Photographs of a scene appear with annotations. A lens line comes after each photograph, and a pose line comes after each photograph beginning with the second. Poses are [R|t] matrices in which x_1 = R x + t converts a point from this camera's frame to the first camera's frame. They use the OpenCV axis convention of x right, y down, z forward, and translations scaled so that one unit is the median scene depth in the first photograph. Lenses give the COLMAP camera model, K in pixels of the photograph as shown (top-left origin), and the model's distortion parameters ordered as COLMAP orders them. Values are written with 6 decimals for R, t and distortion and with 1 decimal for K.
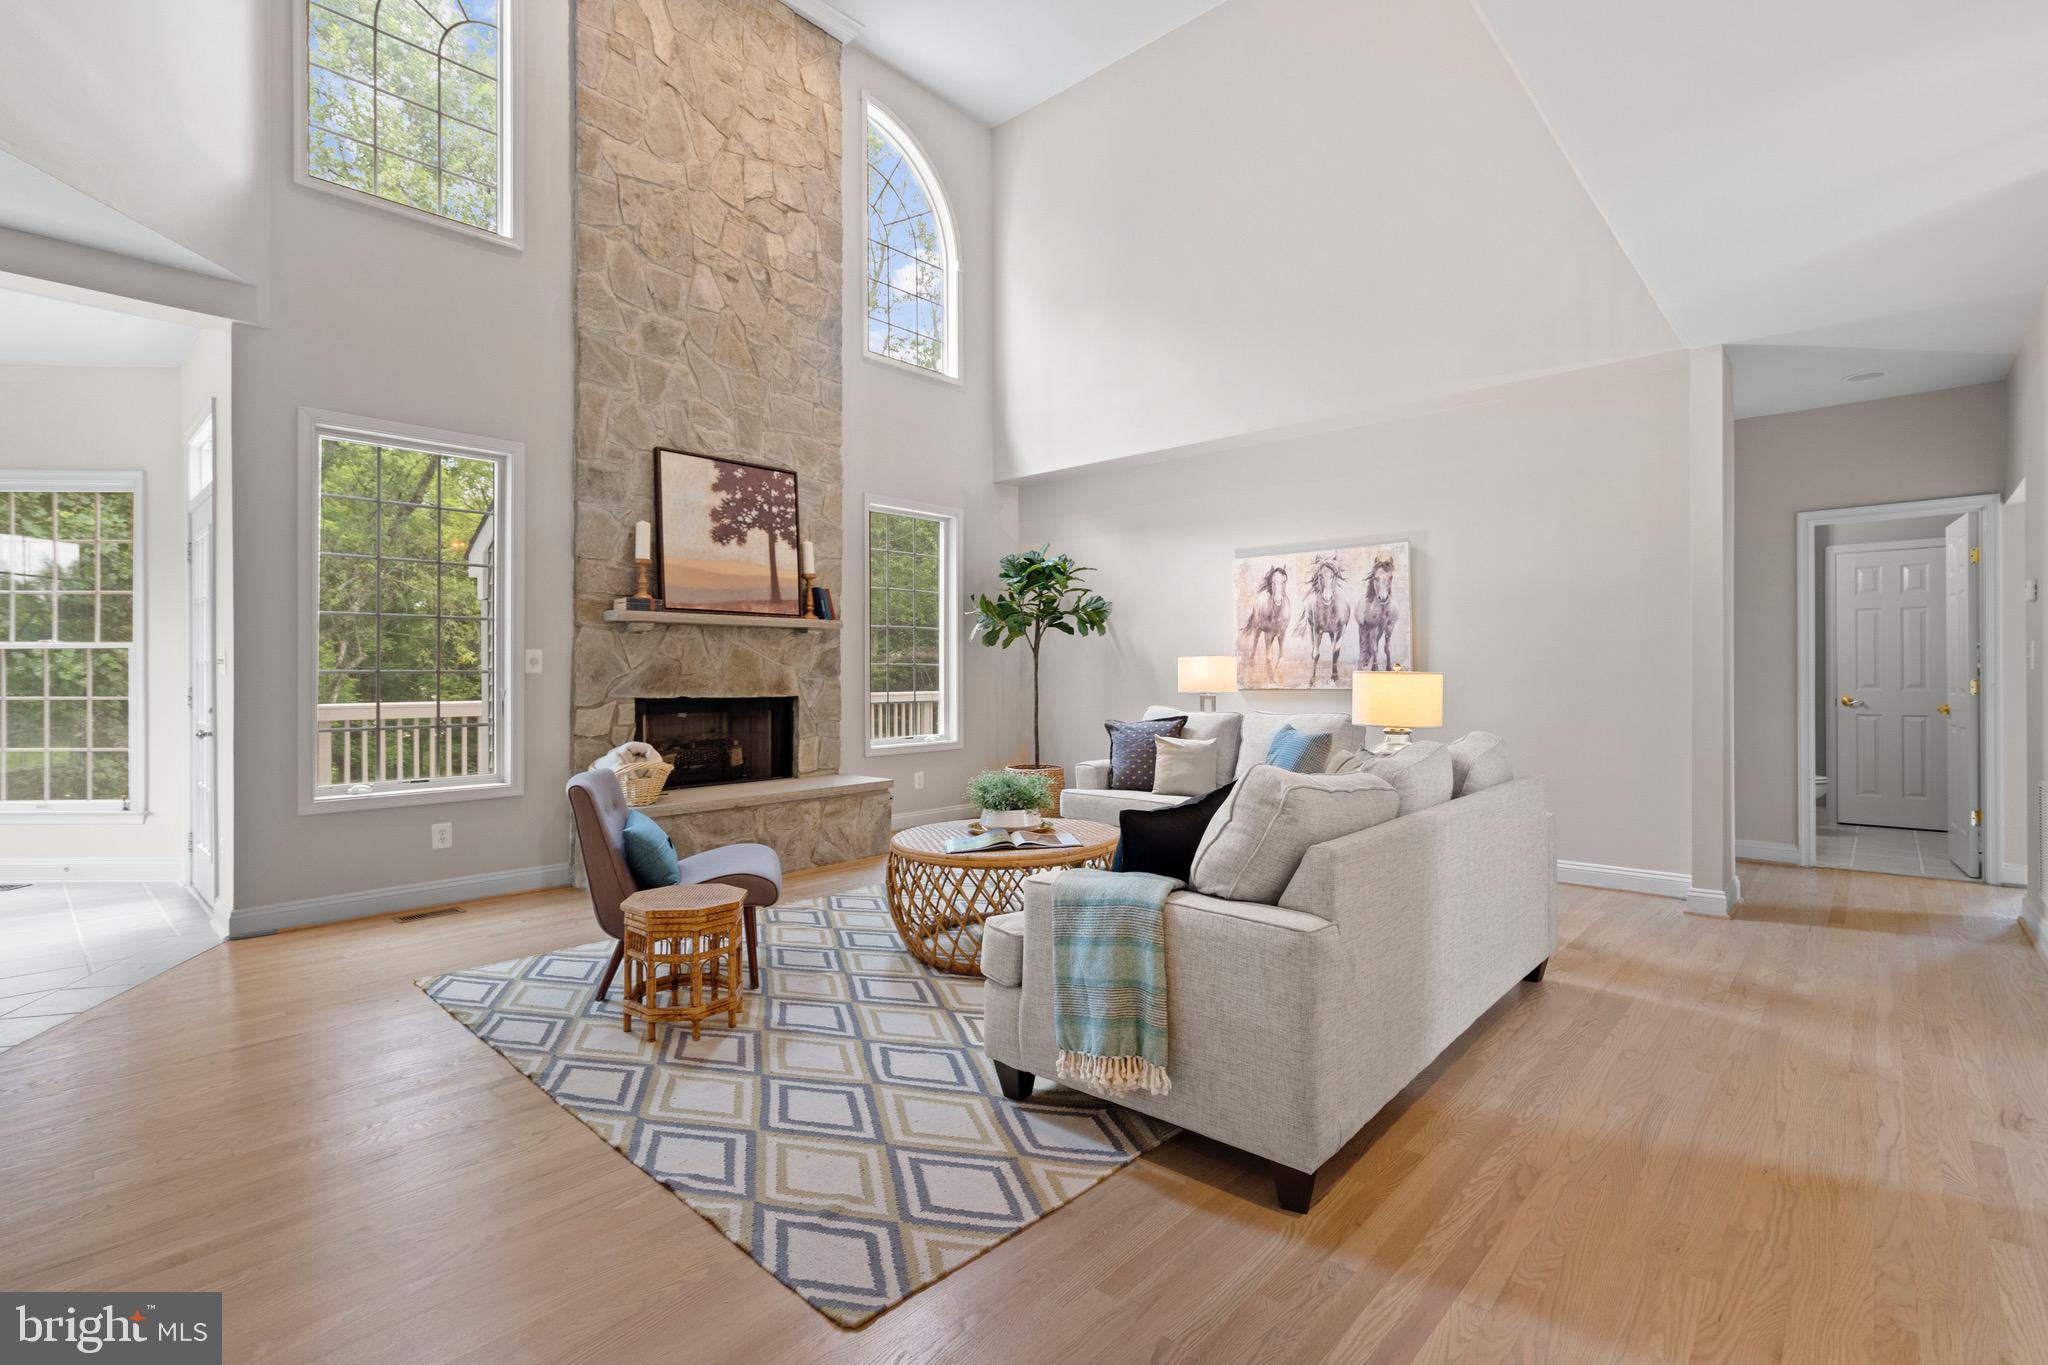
lens RADIAL K [[945.7, 0, 1008.3], [0, 945.7, 671.2], [0, 0, 1]] dist [-0.004644, 0.000843]
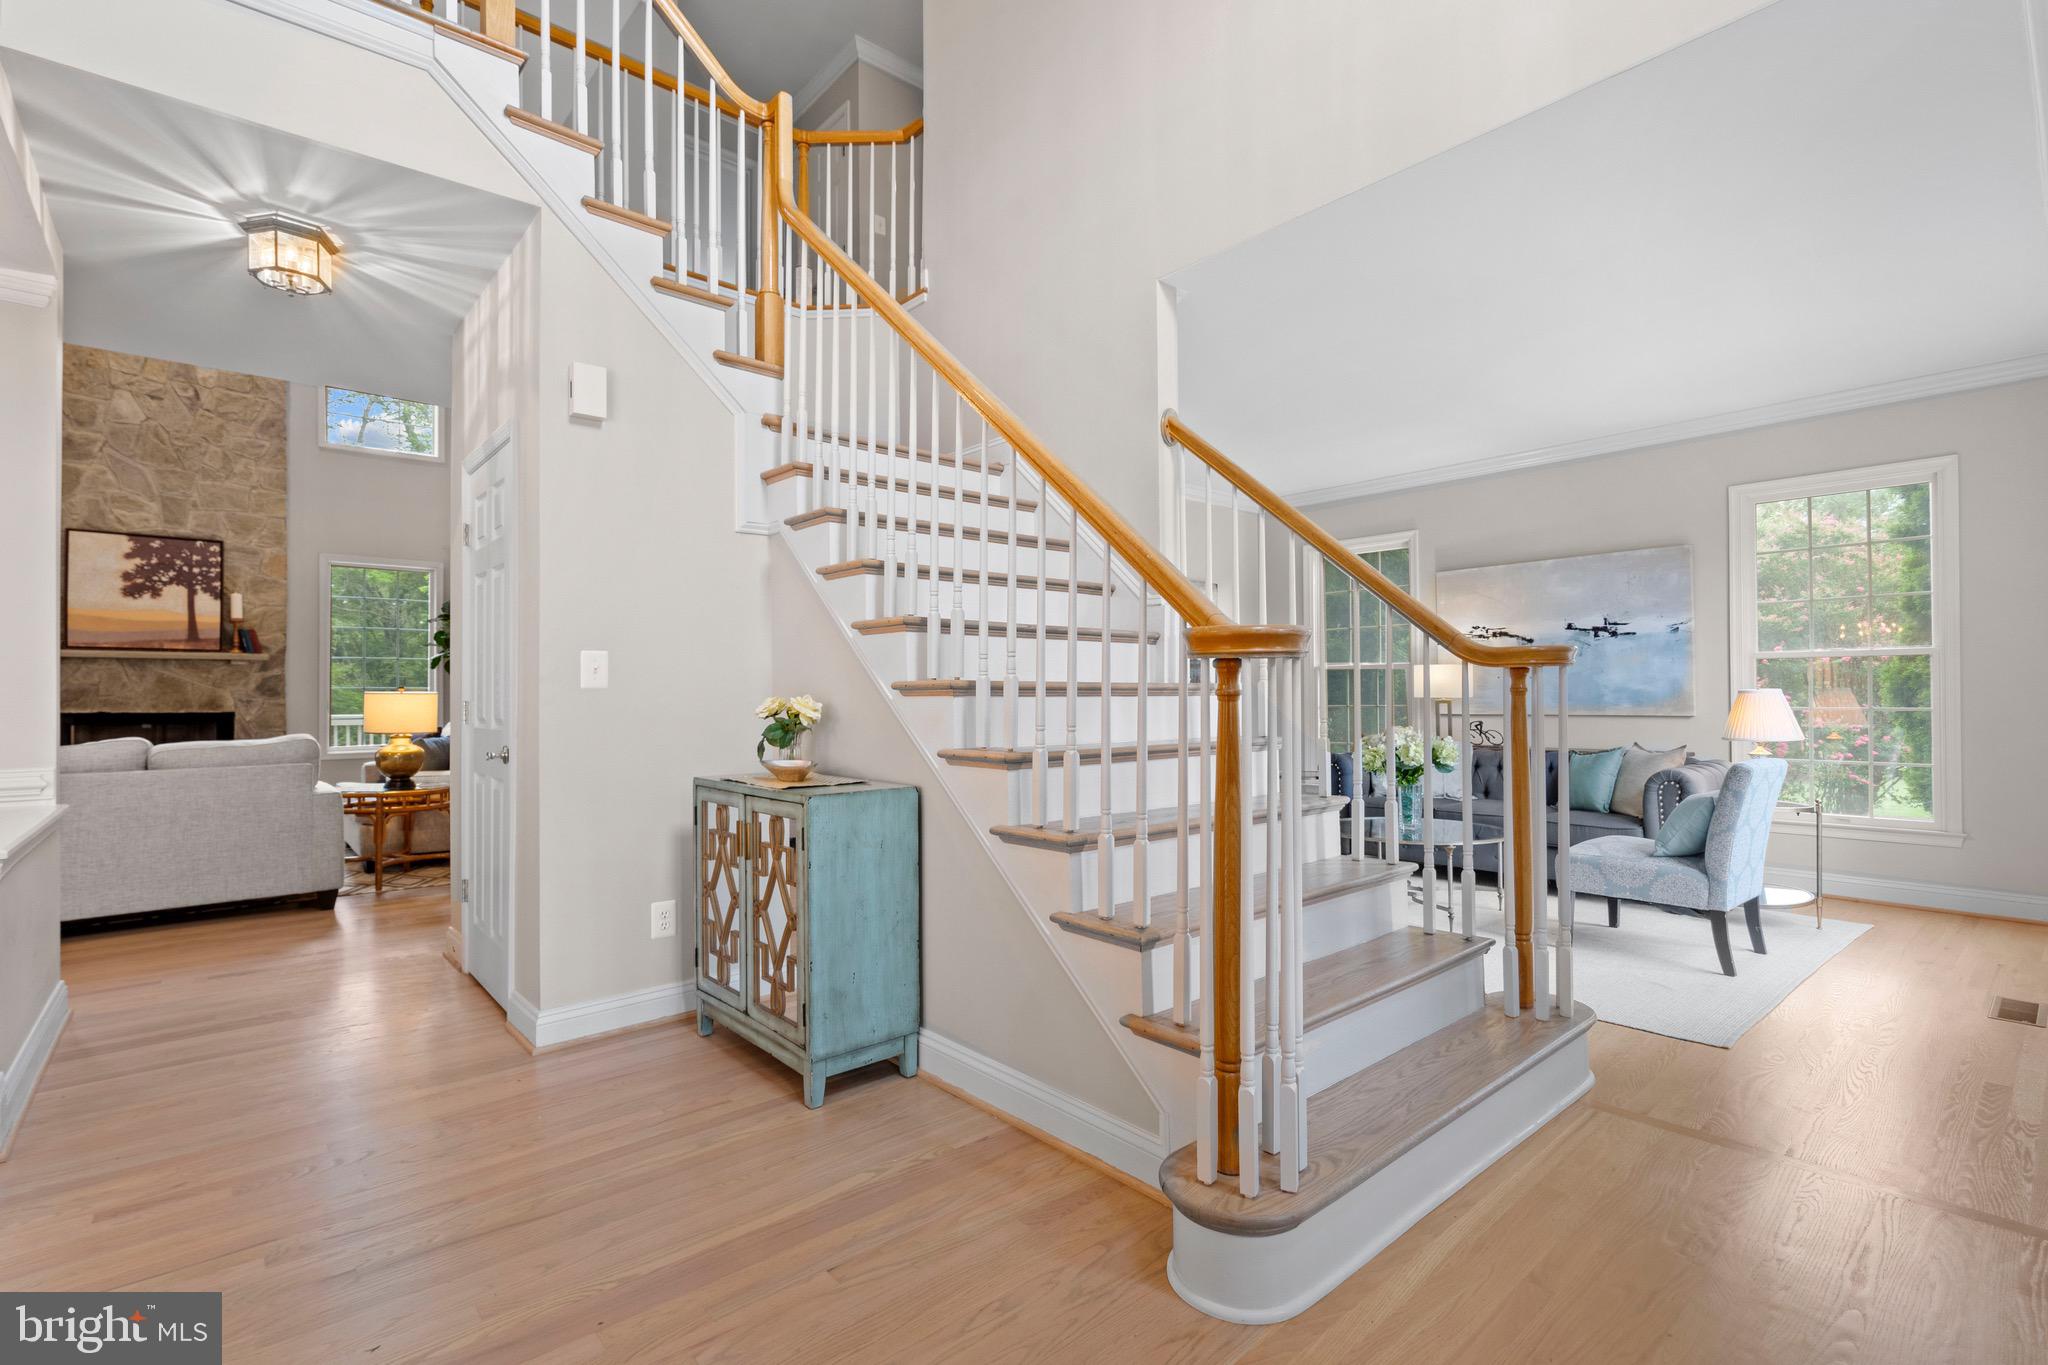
lens RADIAL K [[945.7, 0, 1017.8], [0, 945.7, 690.3], [0, 0, 1]] dist [-0.004644, 0.000843]
pose [[0.994183, 0.000723, -0.107706, 1.055288], [-0.001011, 0.999996, -0.002624, -0.001285], [0.107703, 0.002718, 0.994179, -0.186415]]
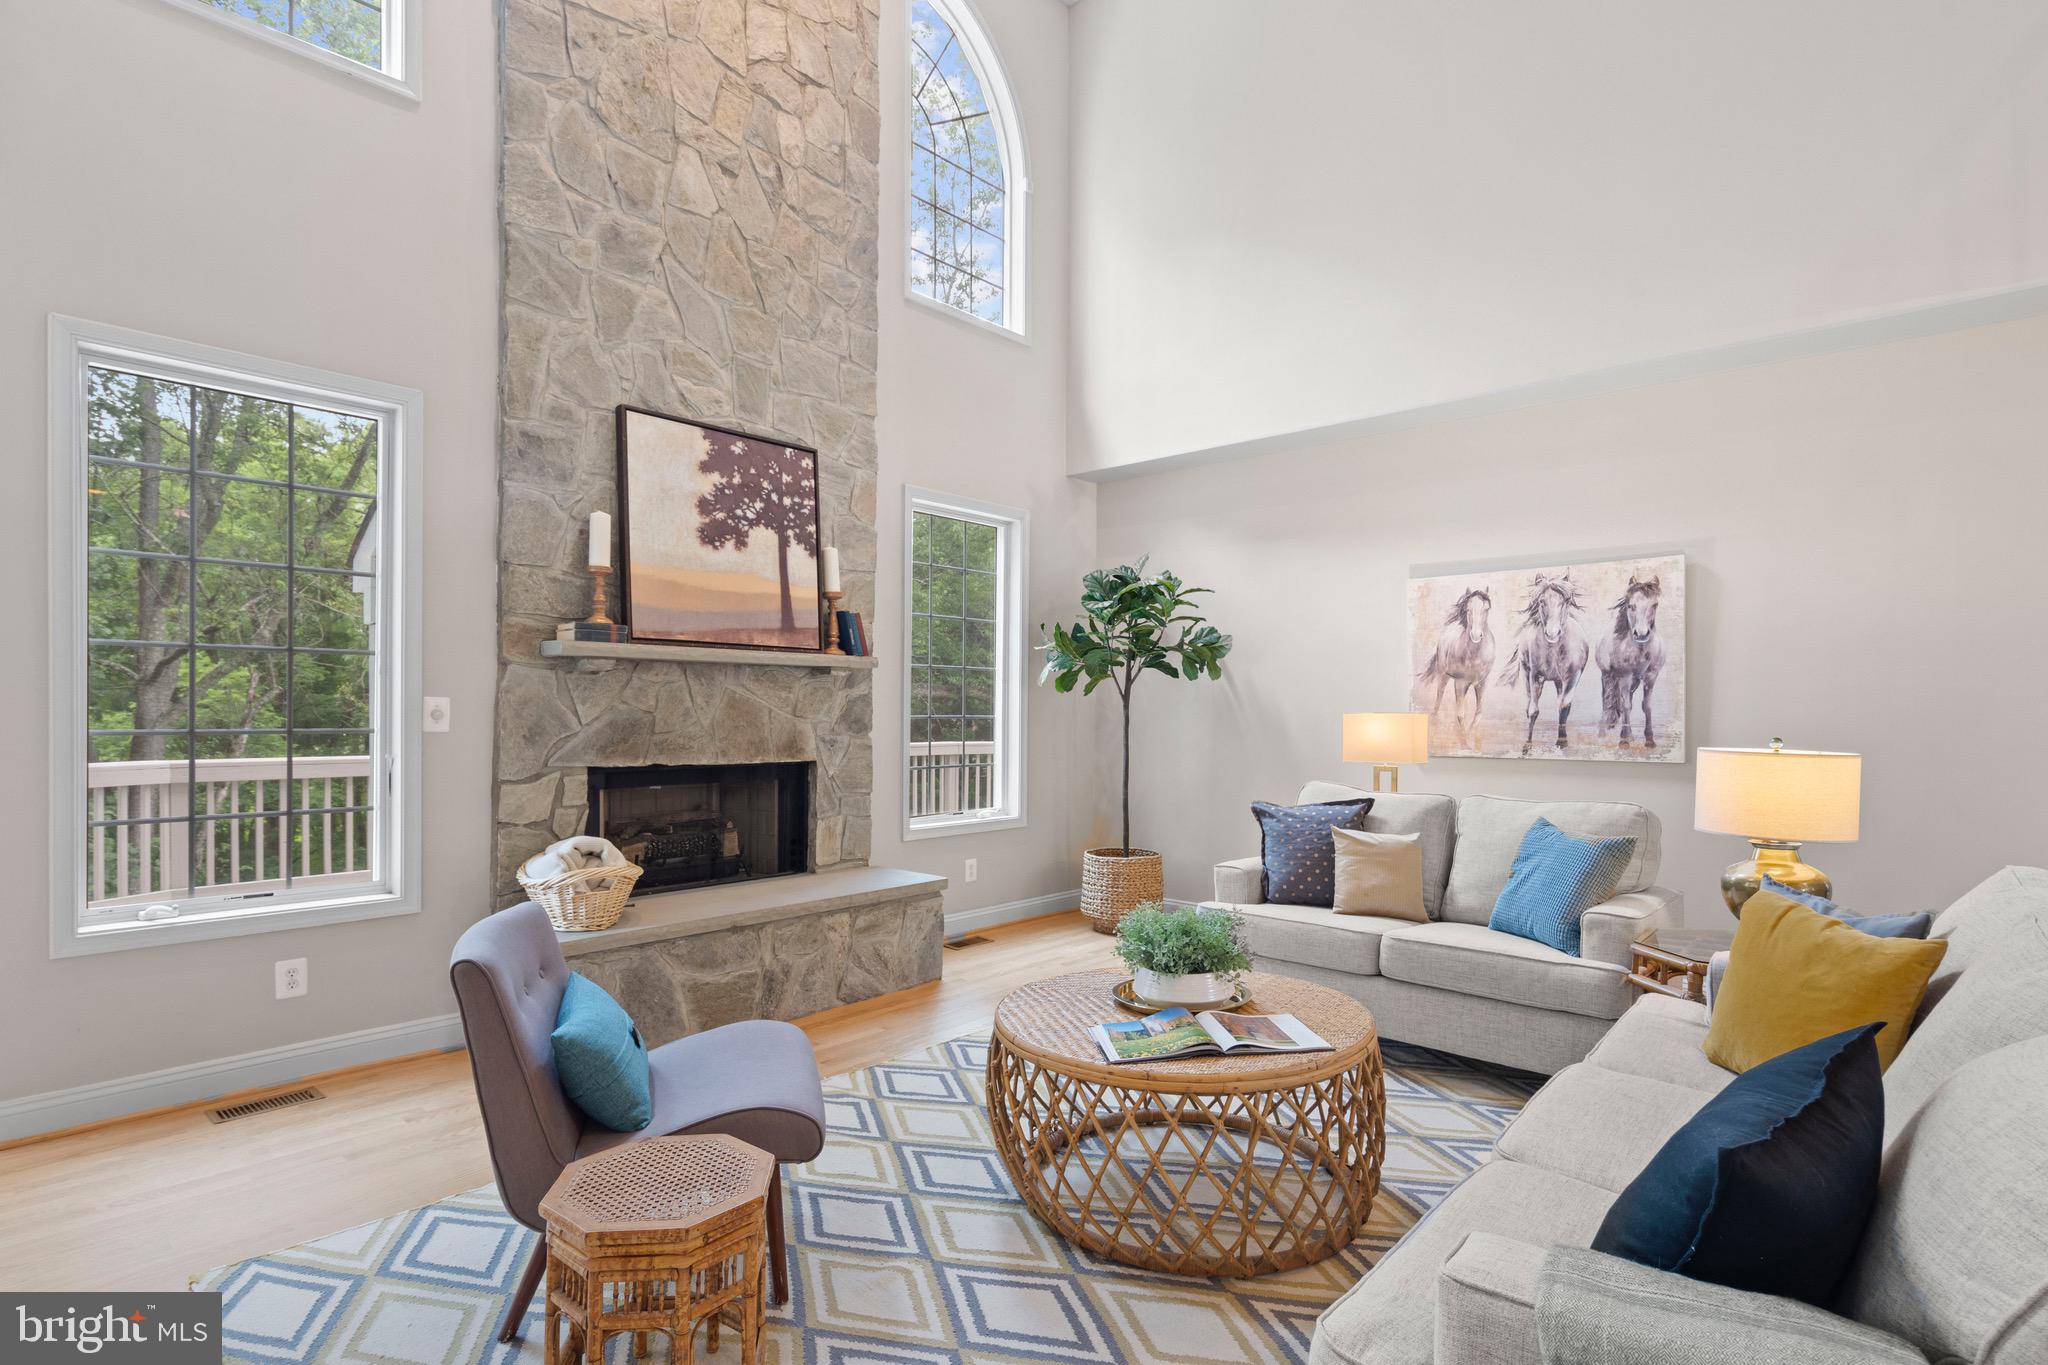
lens RADIAL K [[1029.3, 0, 1014.9], [0, 1029.3, 721.3], [0, 0, 1]] dist [0.001346, 0.001940]
pose [[0.999936, 0.009928, 0.005369, -0.078780], [-0.009998, 0.999861, 0.013334, -0.017113], [-0.005235, -0.013387, 0.999897, 0.223298]]
